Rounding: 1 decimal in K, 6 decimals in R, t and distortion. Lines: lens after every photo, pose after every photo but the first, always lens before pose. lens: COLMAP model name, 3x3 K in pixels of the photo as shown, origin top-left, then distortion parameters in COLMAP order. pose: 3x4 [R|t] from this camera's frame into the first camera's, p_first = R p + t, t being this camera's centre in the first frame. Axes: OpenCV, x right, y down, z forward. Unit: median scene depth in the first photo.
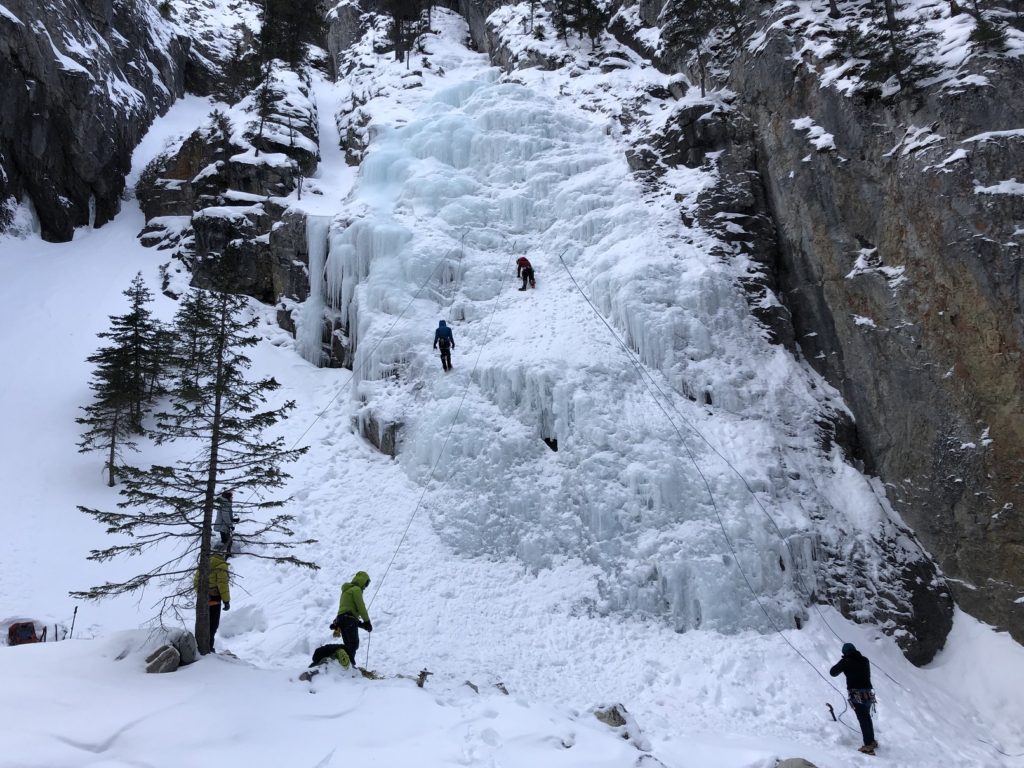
lens RADIAL K [[842.7, 0, 512.0], [0, 842.7, 384.1], [0, 0, 1]] dist [0.017580, -0.009093]
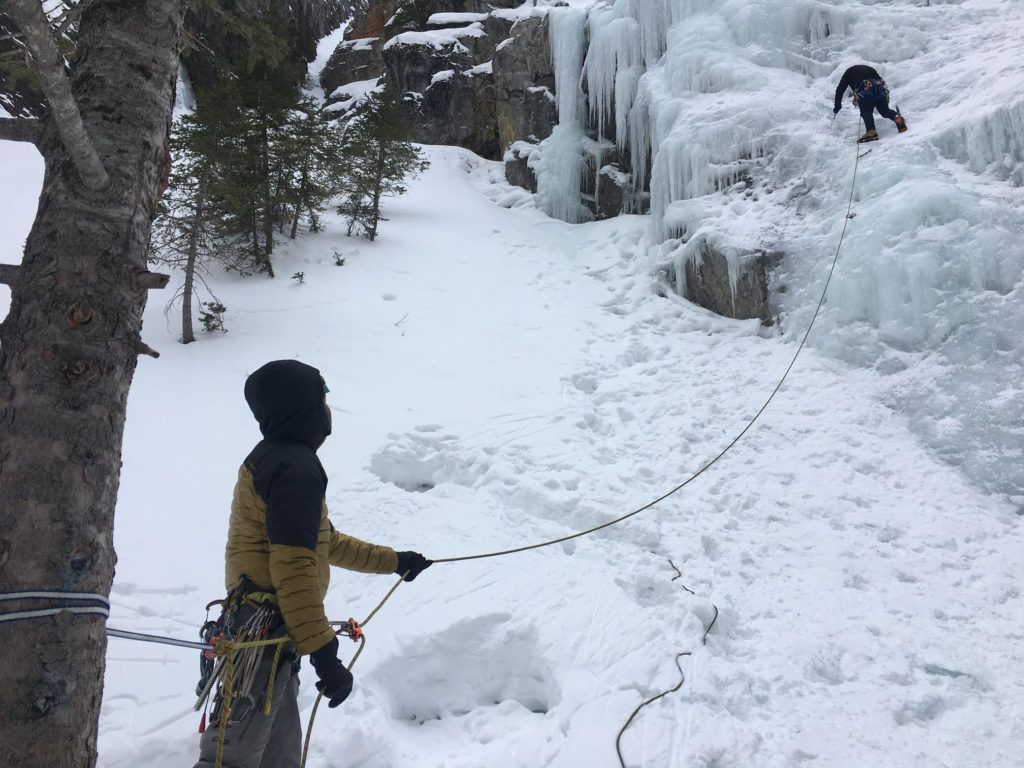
lens RADIAL K [[768.7, 0, 510.5], [0, 768.7, 383.2], [0, 0, 1]] dist [0.070270, 0.003237]
pose [[0.972541, -0.024096, -0.231483, -0.156080], [0.008582, 0.997662, -0.067795, 0.128659], [0.232575, 0.063947, 0.970474, 0.483548]]
